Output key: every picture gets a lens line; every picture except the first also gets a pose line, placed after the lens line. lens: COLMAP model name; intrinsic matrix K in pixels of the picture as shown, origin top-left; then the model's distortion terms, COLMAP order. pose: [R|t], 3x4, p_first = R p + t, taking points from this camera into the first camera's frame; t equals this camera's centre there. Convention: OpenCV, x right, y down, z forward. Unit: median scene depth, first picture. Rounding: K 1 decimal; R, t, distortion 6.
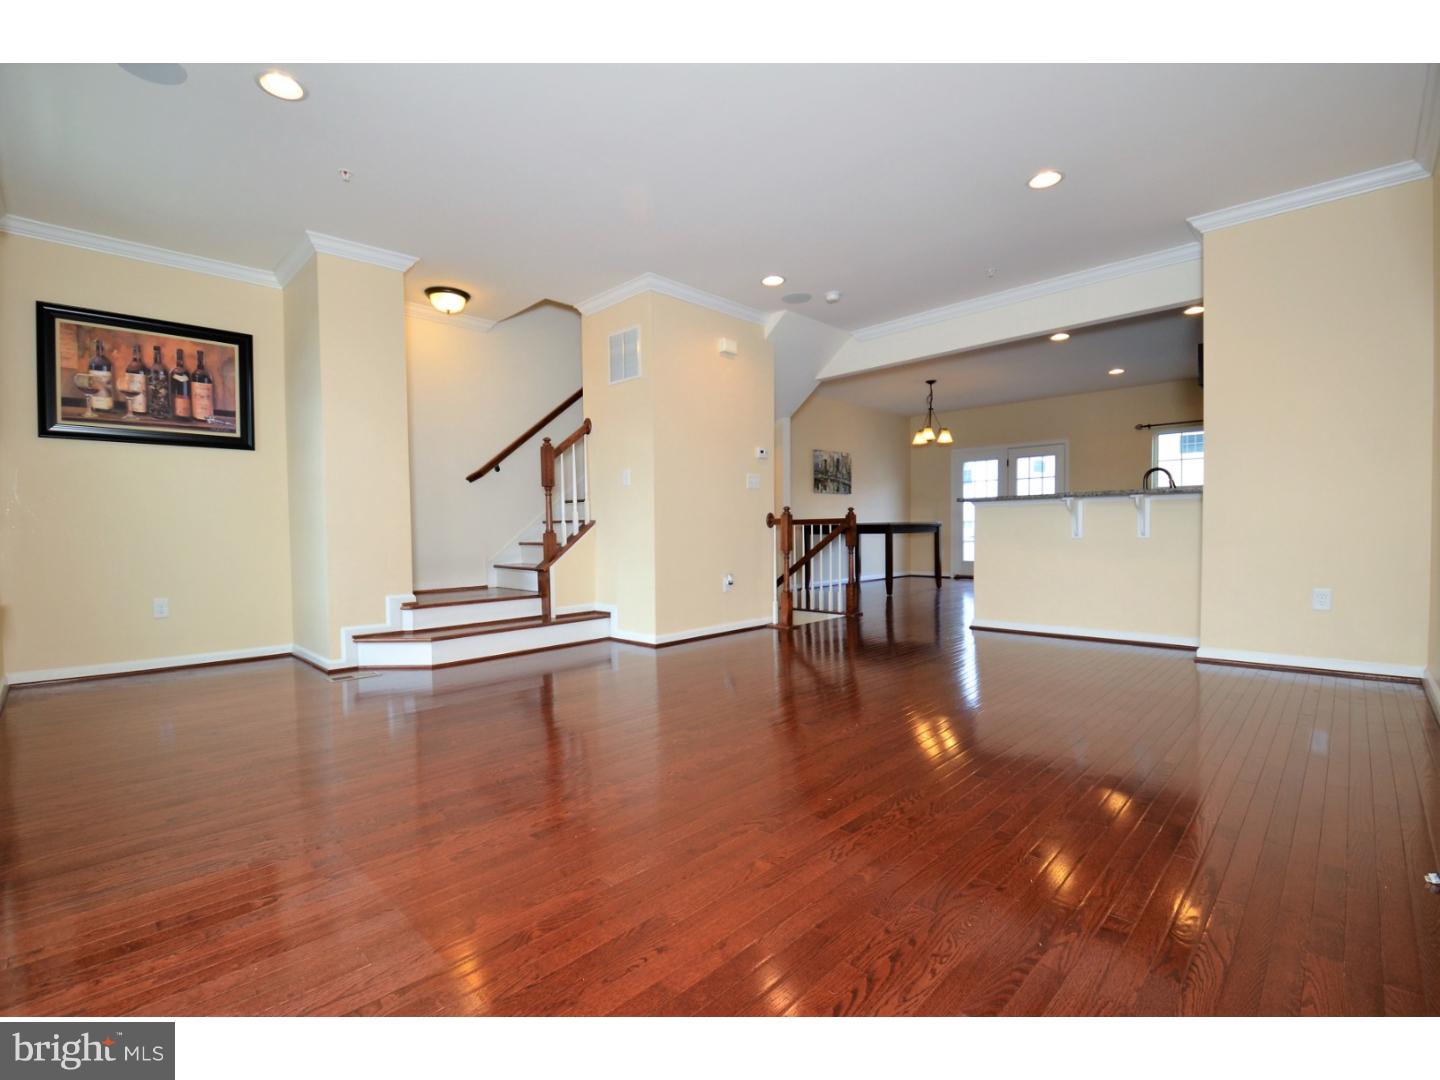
lens RADIAL K [[635.7, 0, 698.7], [0, 635.7, 545.2], [0, 0, 1]] dist [0.011962, -0.026645]
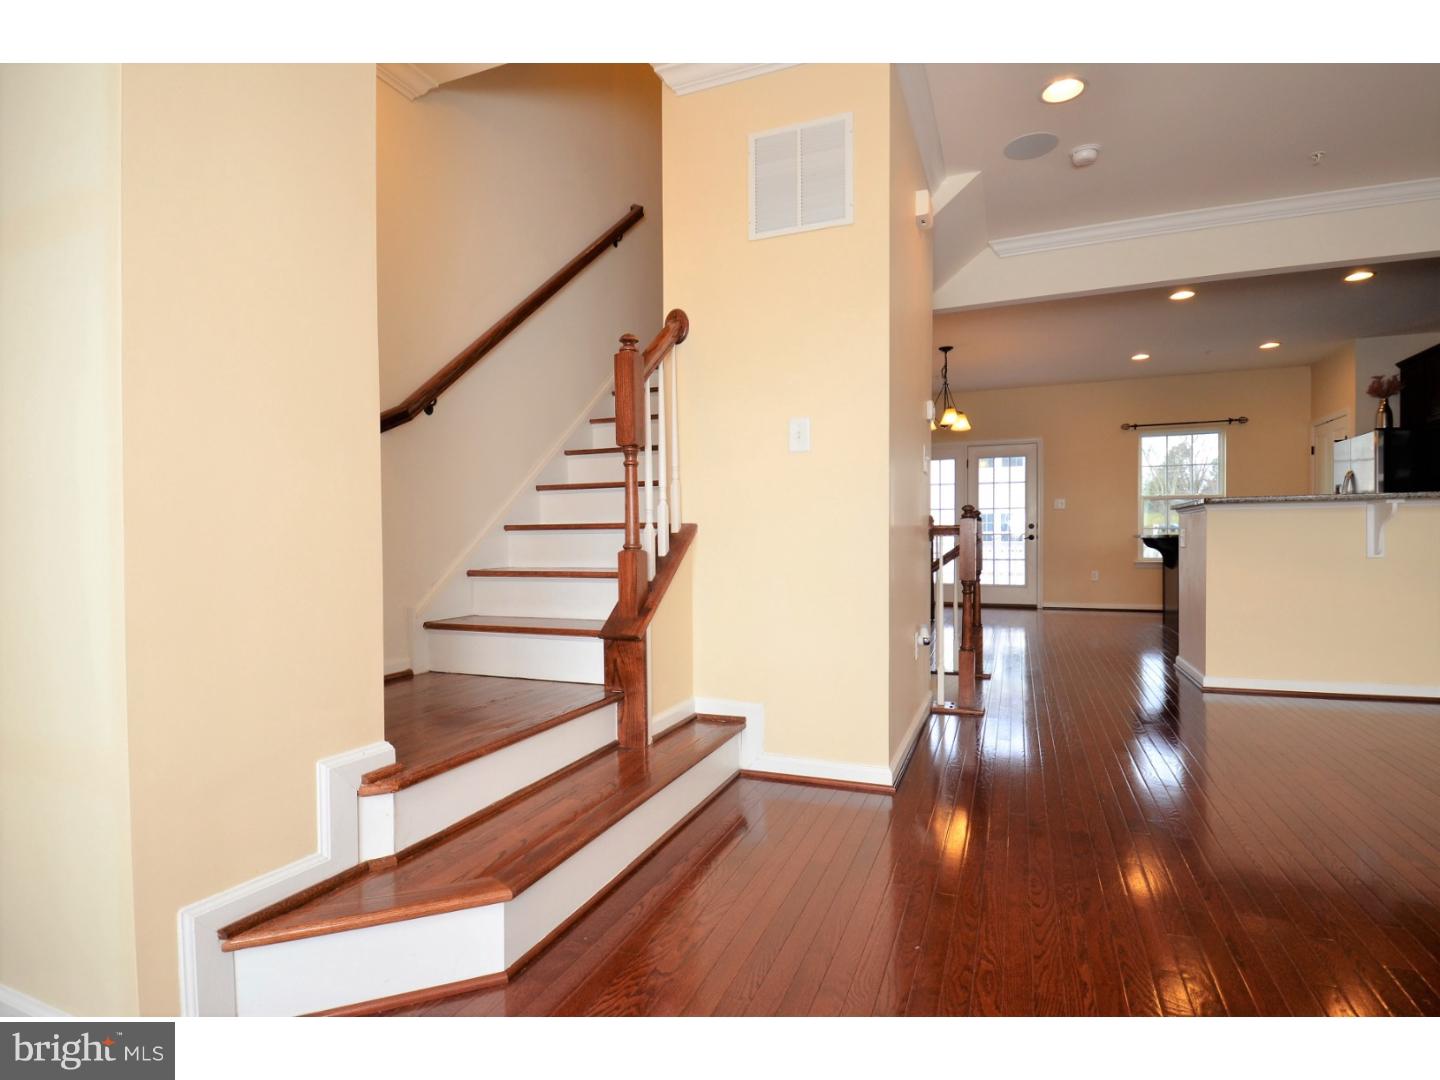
lens RADIAL K [[727.0, 0, 686.3], [0, 727.0, 545.0], [0, 0, 1]] dist [0.027105, -0.039532]
pose [[0.919280, 0.003039, 0.393592, -0.388284], [0.005647, 0.999765, -0.020908, -0.011929], [-0.393563, 0.021443, 0.919047, 0.508254]]
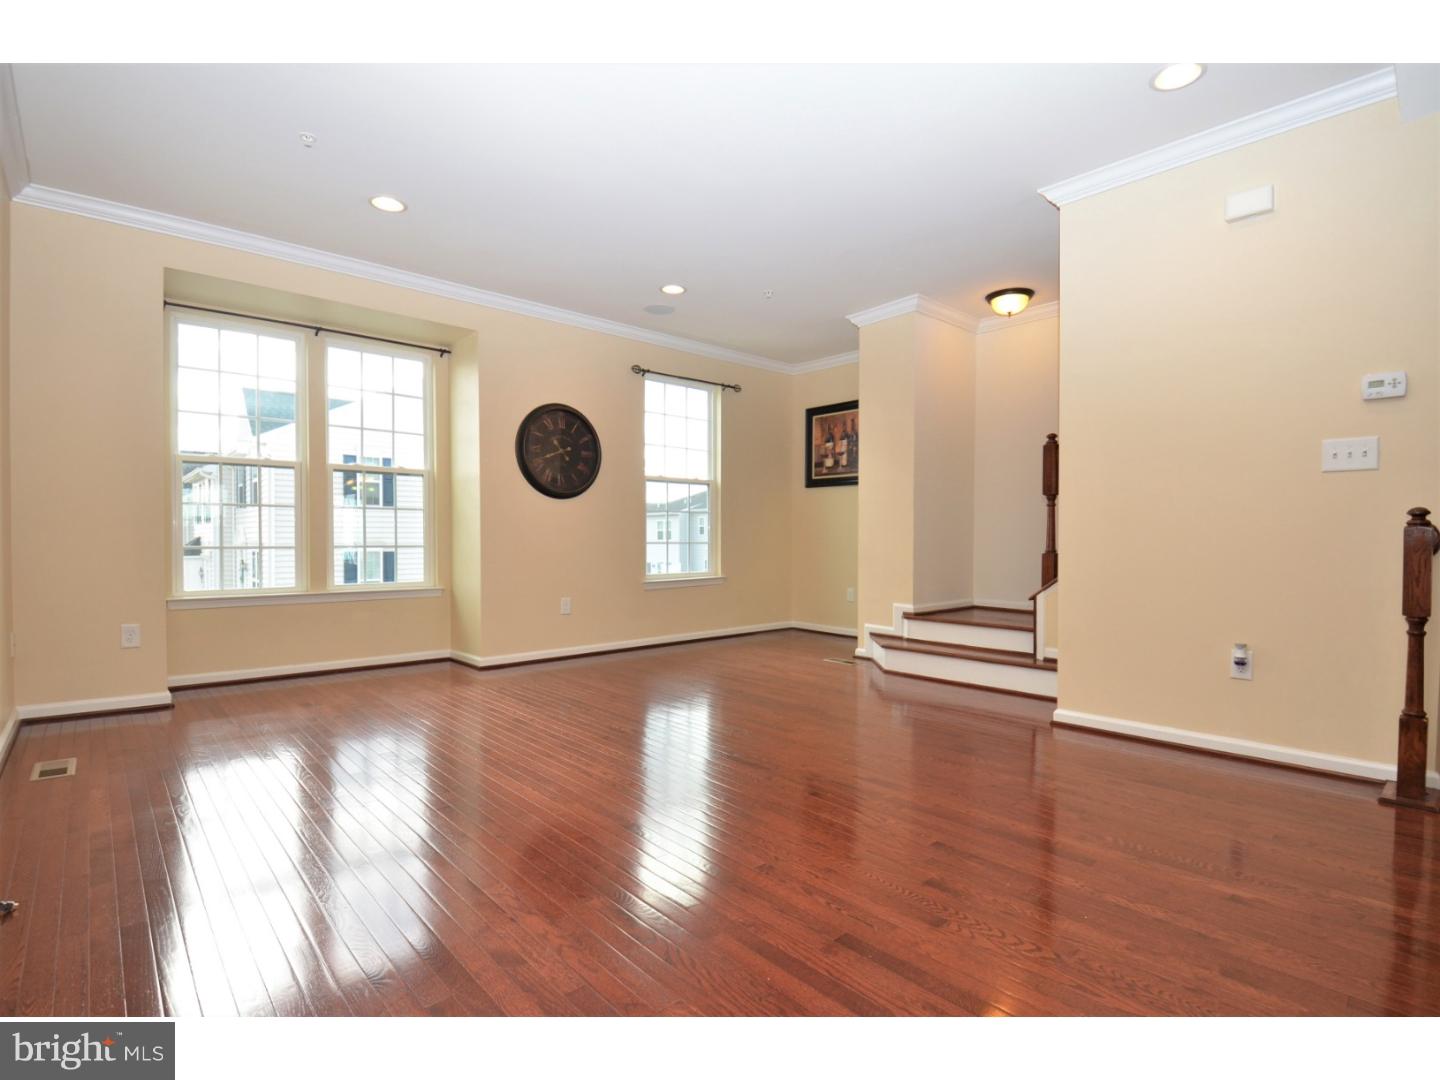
lens RADIAL K [[703.7, 0, 720.0], [0, 703.7, 540.0], [0, 0, 1]] dist [0.001099, -0.057489]
pose [[-0.057117, 0.014738, -0.998259, 0.651846], [-0.022452, 0.999619, 0.016043, -0.039717], [0.998115, 0.023329, -0.056764, 0.629361]]
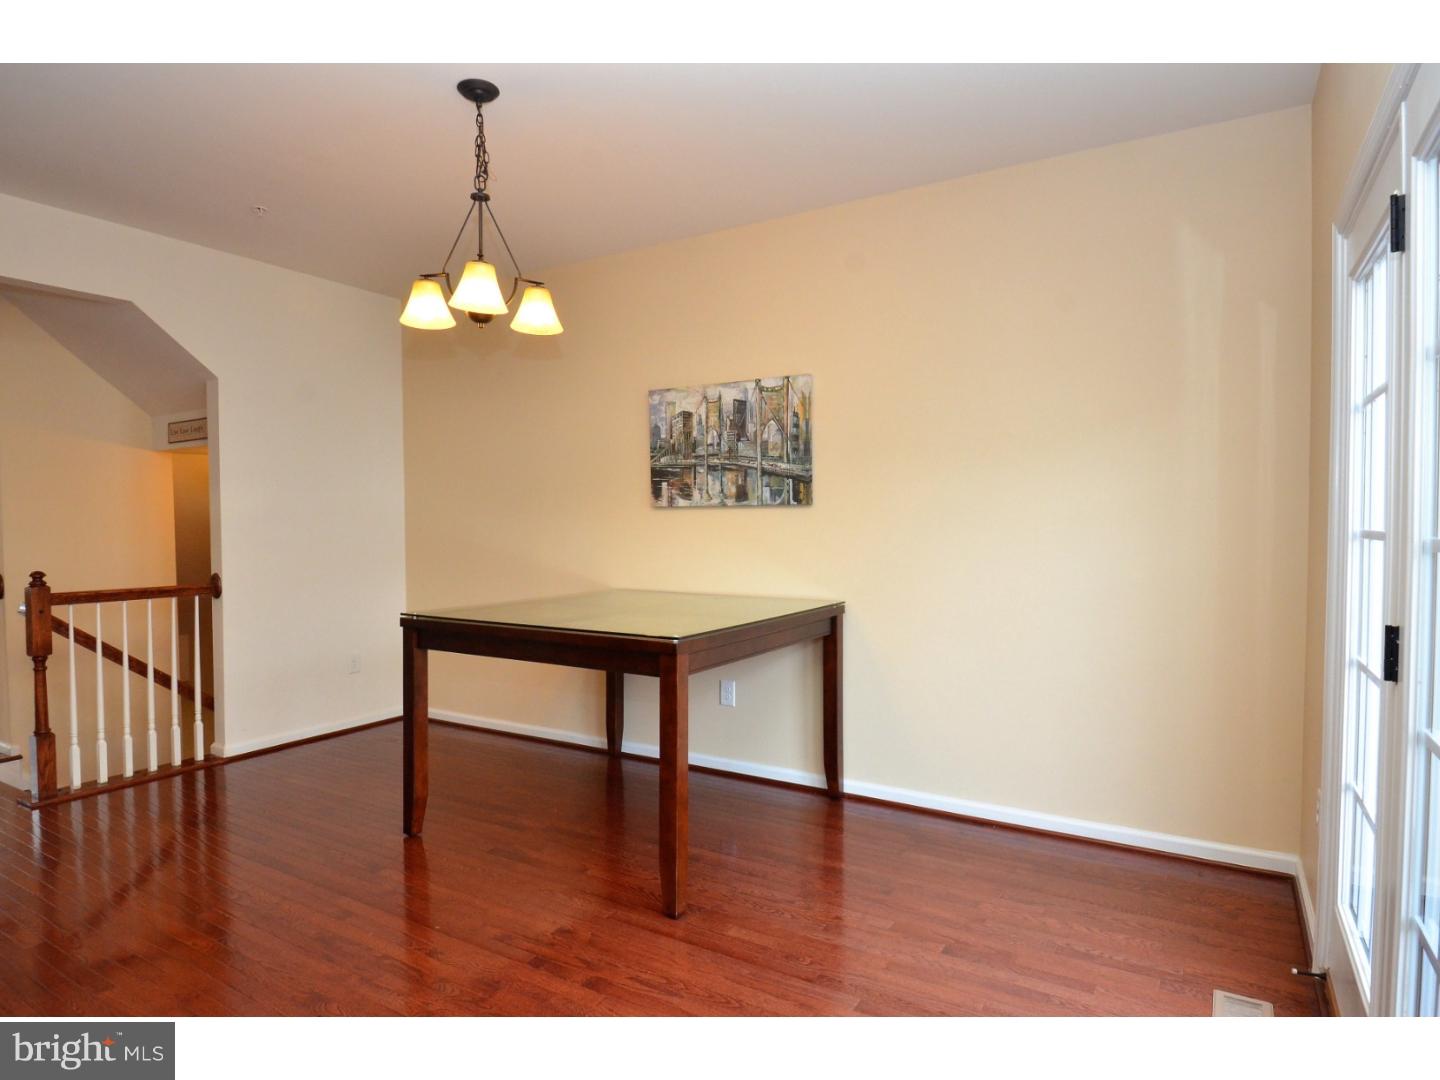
lens RADIAL K [[803.2, 0, 720.0], [0, 803.2, 540.0], [0, 0, 1]] dist [0.039123, 0.000206]
pose [[0.263827, 0.042871, -0.963617, 1.068743], [-0.017454, 0.999060, 0.039670, -0.138250], [0.964412, 0.006353, 0.264327, 1.520068]]
